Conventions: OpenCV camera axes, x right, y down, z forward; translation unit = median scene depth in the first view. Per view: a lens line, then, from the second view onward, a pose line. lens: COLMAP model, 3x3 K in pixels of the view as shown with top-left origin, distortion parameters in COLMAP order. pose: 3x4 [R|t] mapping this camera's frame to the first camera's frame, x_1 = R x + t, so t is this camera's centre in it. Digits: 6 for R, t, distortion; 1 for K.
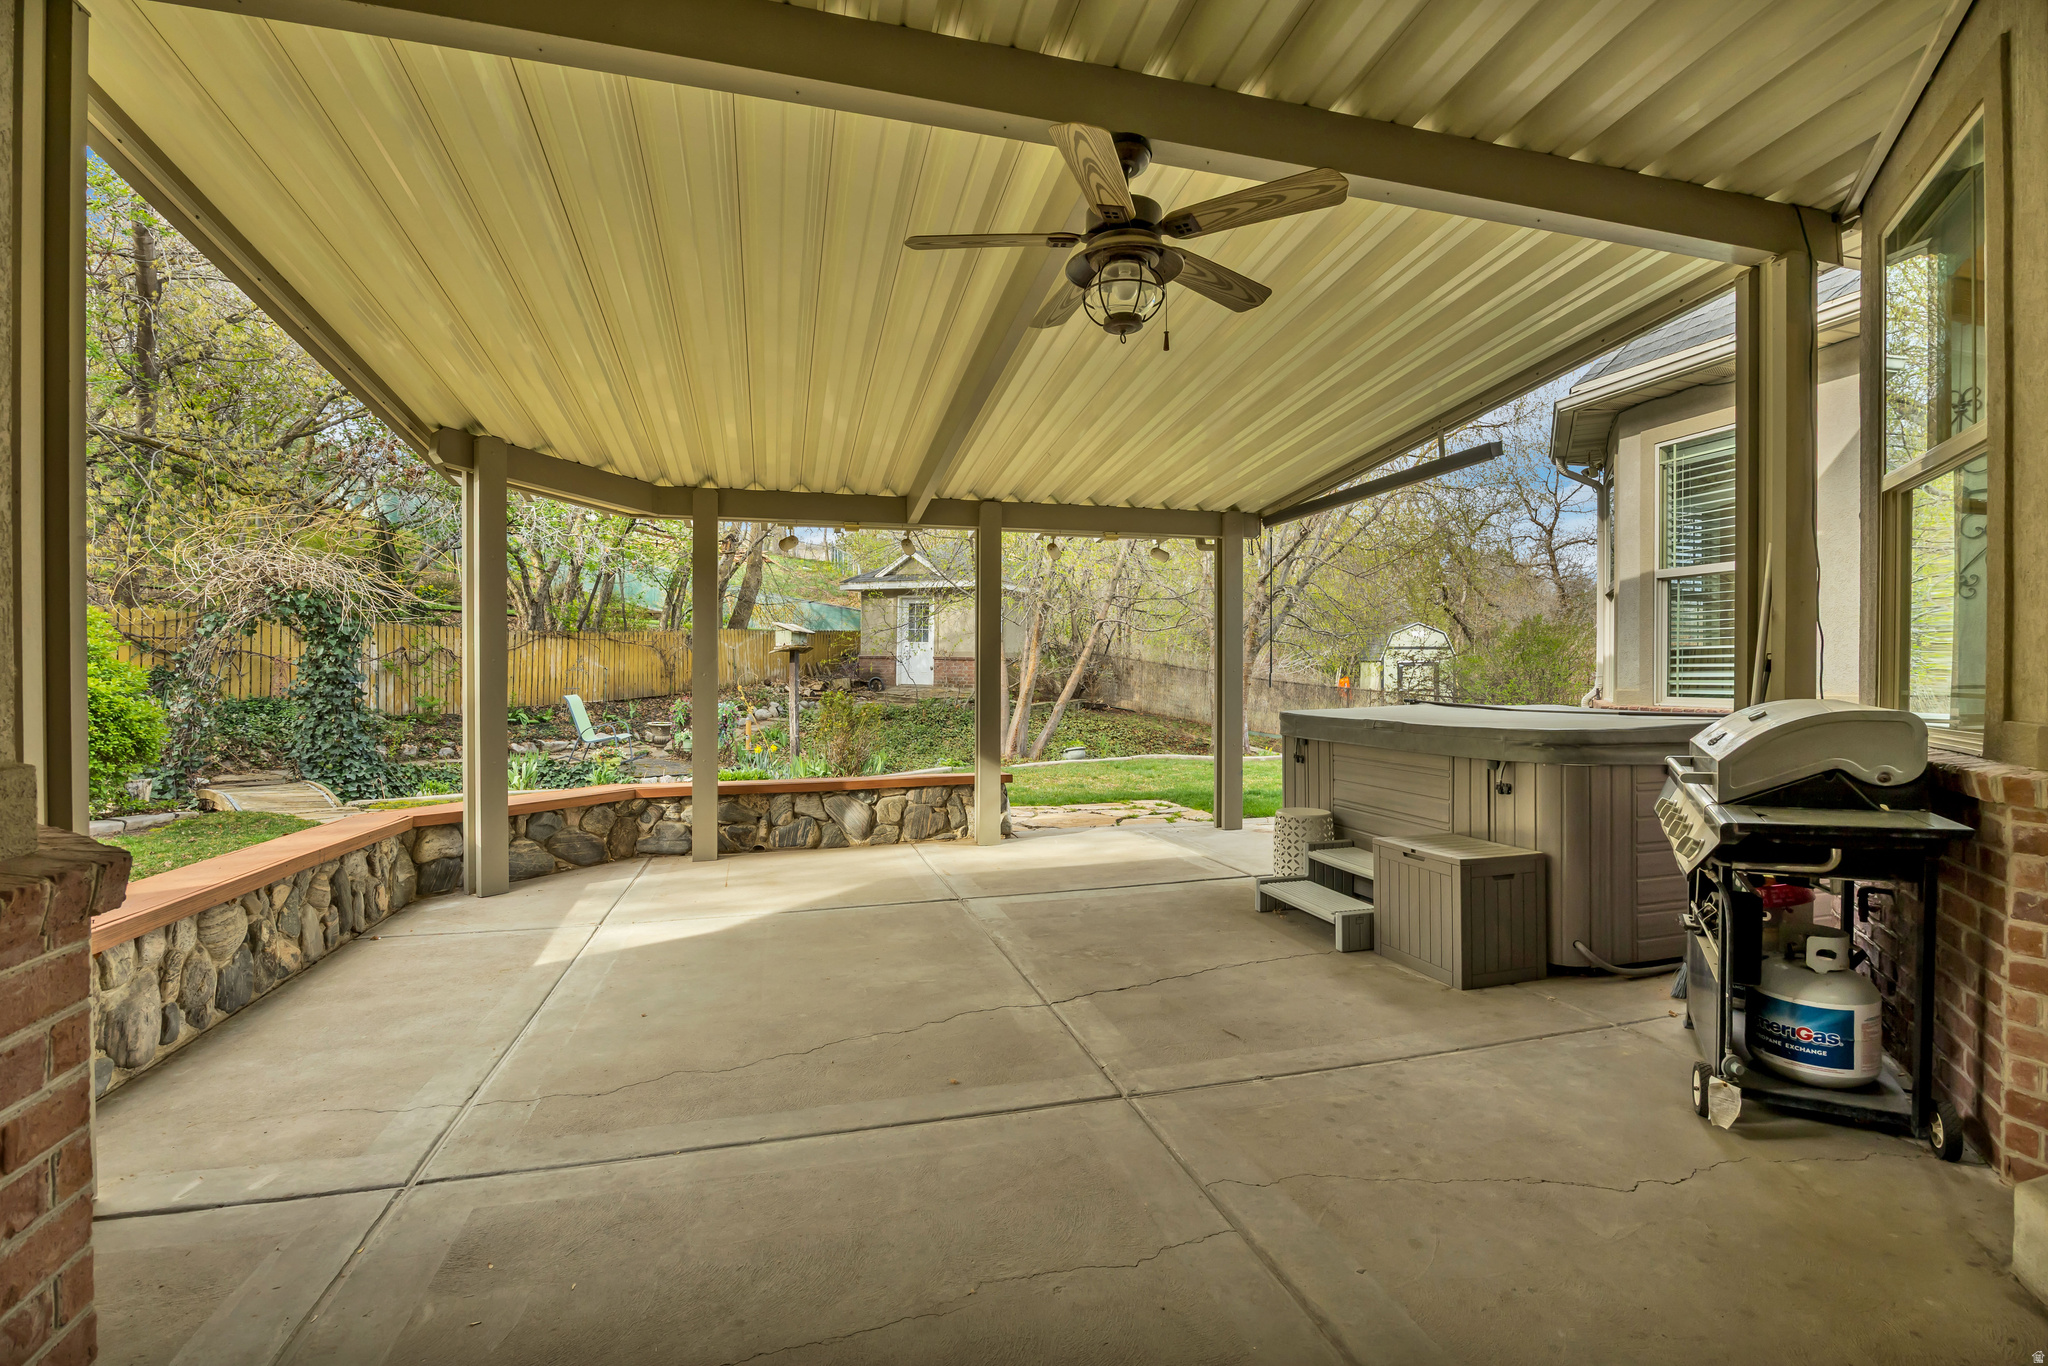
lens RADIAL K [[895.8, 0, 1019.5], [0, 895.8, 684.4], [0, 0, 1]] dist [-0.016669, -0.000064]
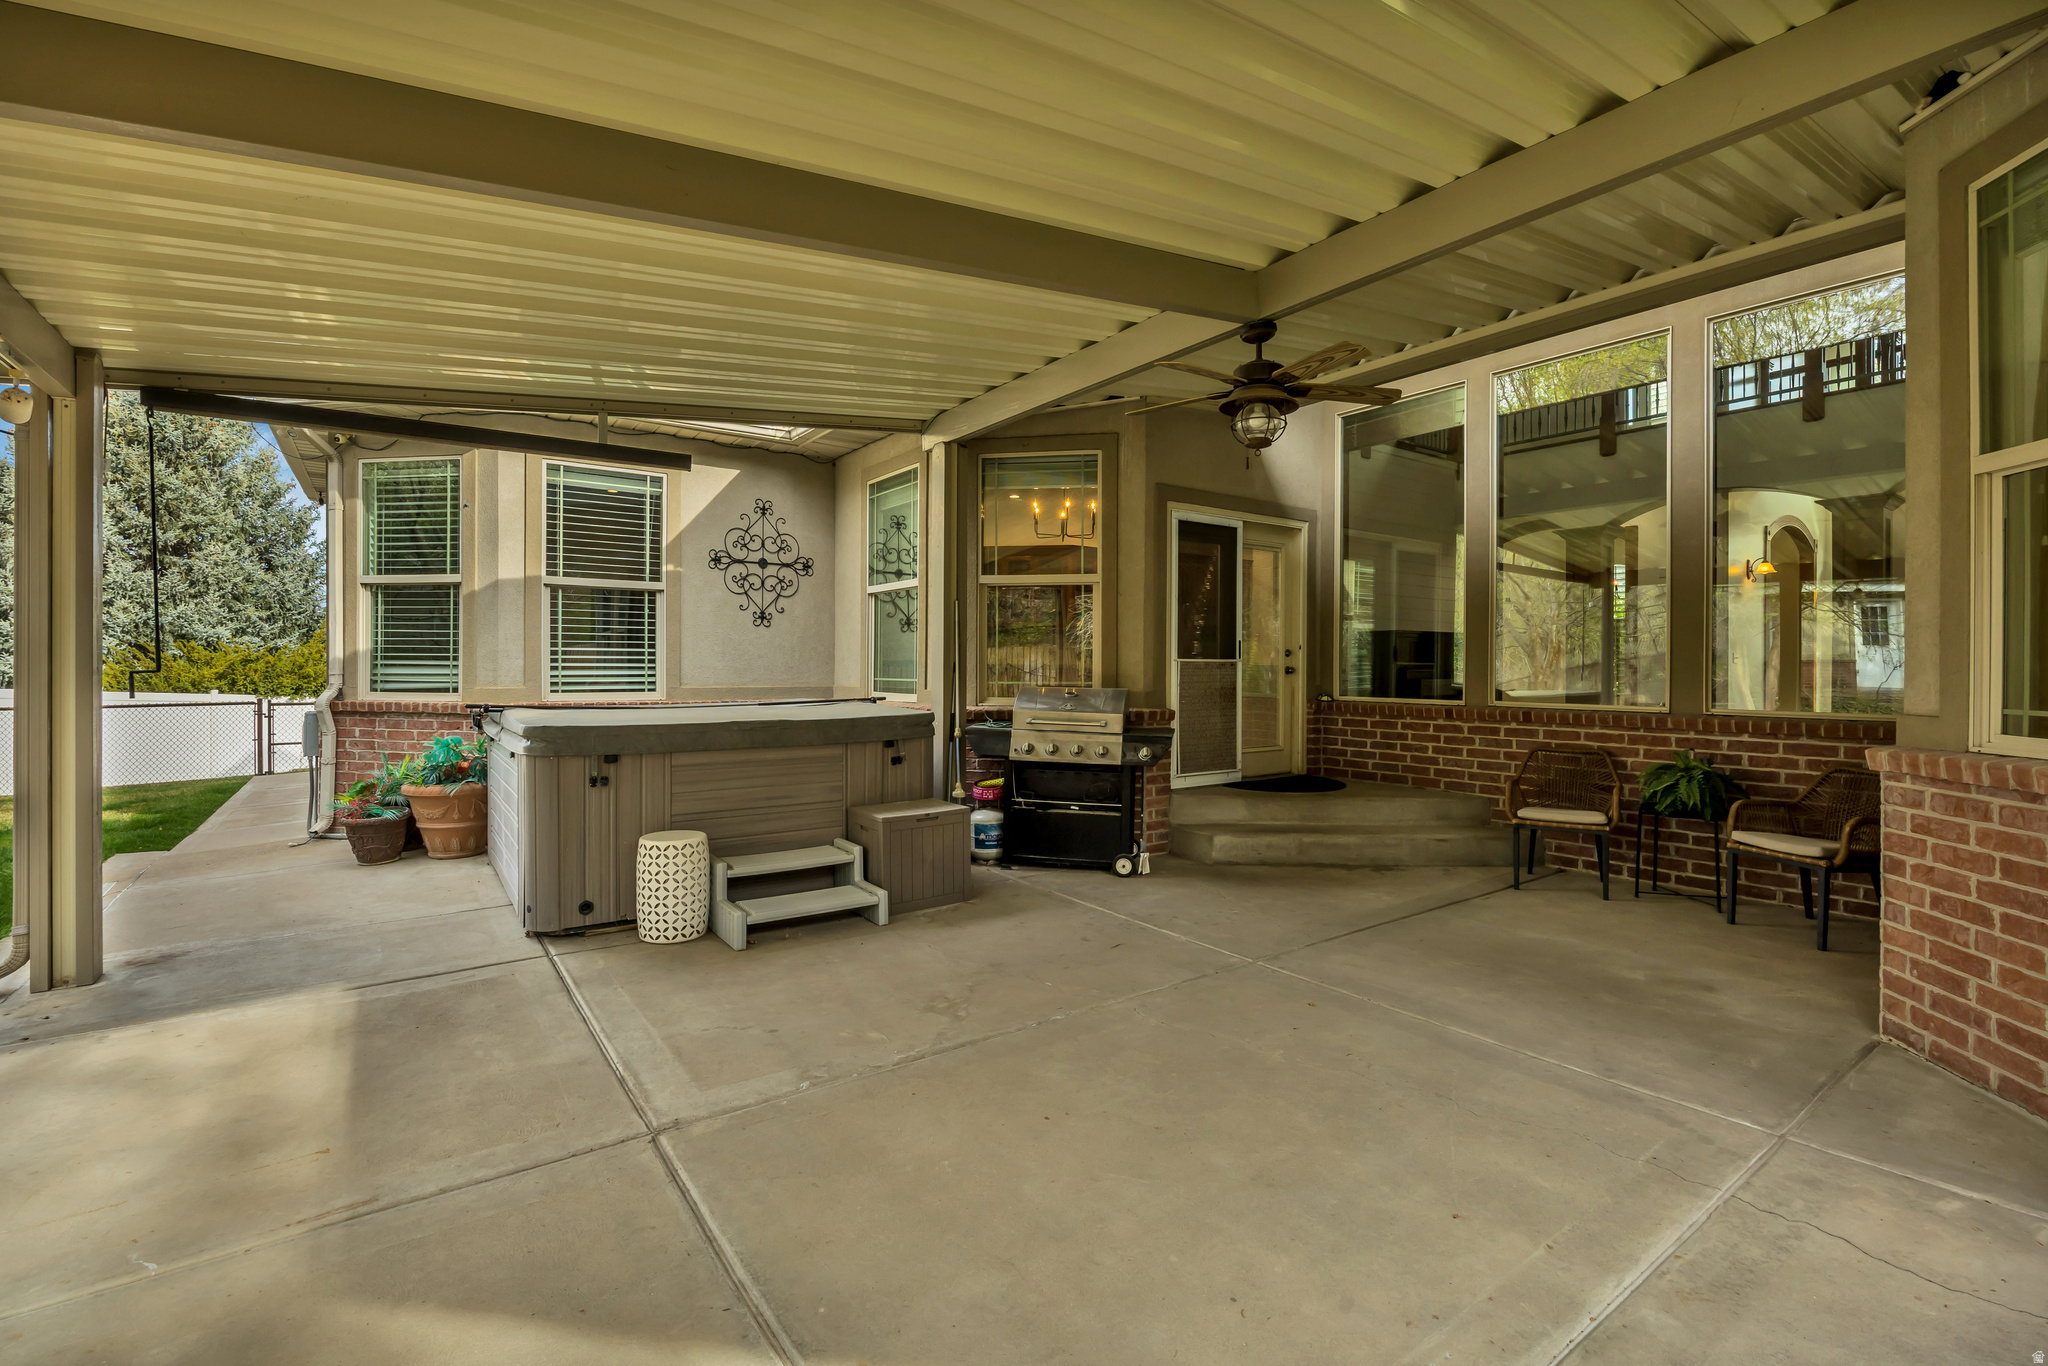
lens RADIAL K [[895.8, 0, 1029.1], [0, 895.8, 675.3], [0, 0, 1]] dist [-0.016669, -0.000064]
pose [[-0.352028, -0.008747, 0.935948, -0.766758], [0.007075, 0.999903, 0.012006, -0.025105], [-0.935963, 0.010849, -0.351932, 1.249230]]
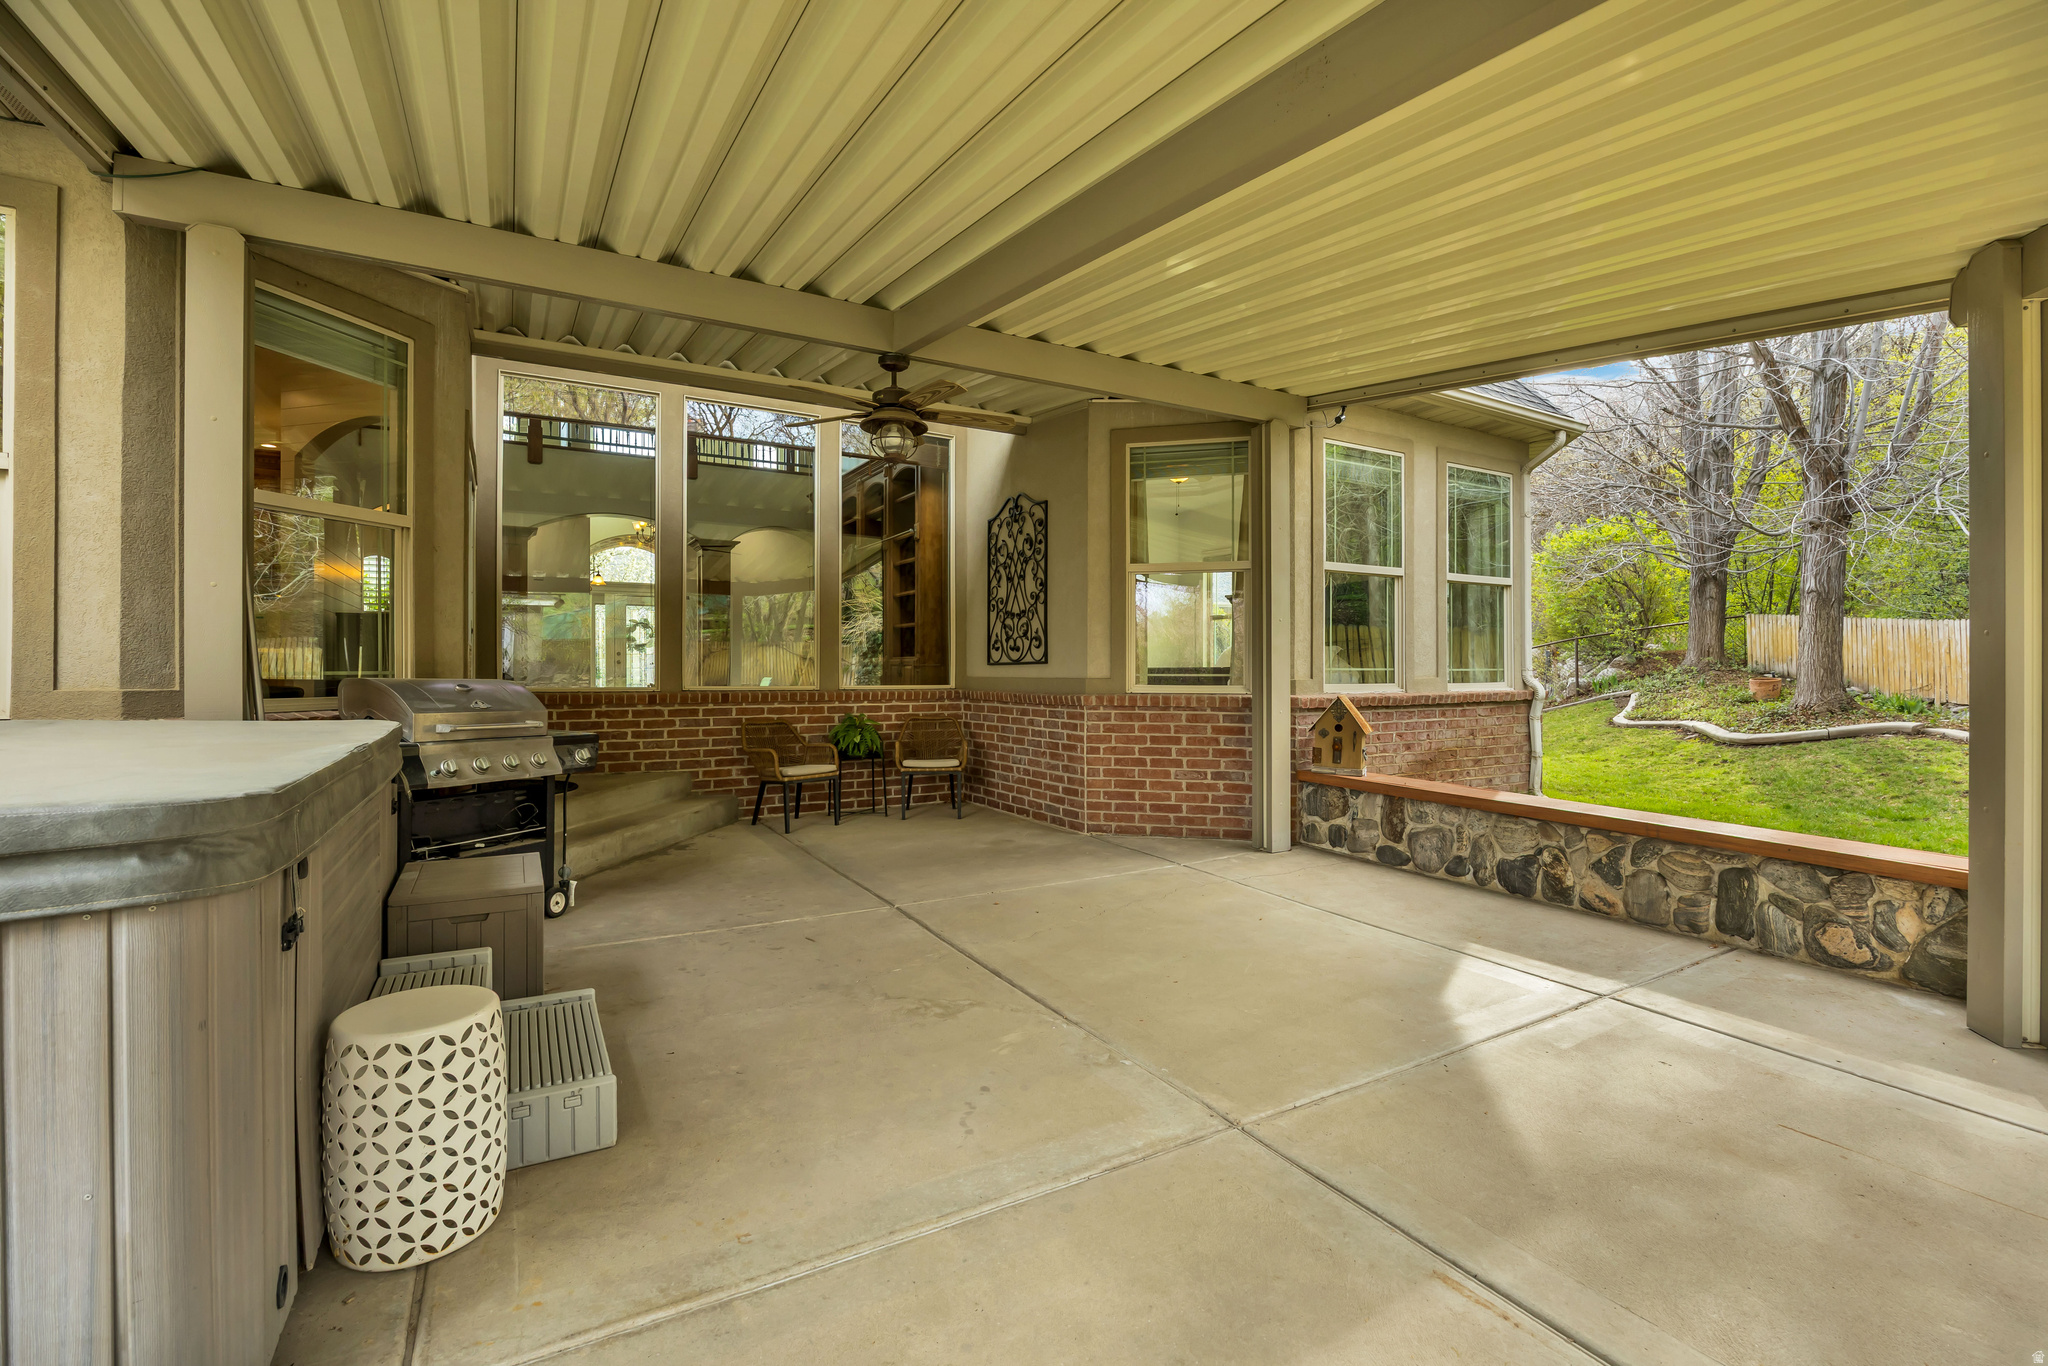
lens RADIAL K [[895.8, 0, 1027.2], [0, 895.8, 669.7], [0, 0, 1]] dist [-0.016669, -0.000064]
pose [[-0.966857, -0.000773, -0.255317, 0.207558], [-0.003554, 0.999939, 0.010431, -0.009132], [0.255294, 0.010992, -0.966801, 1.823635]]
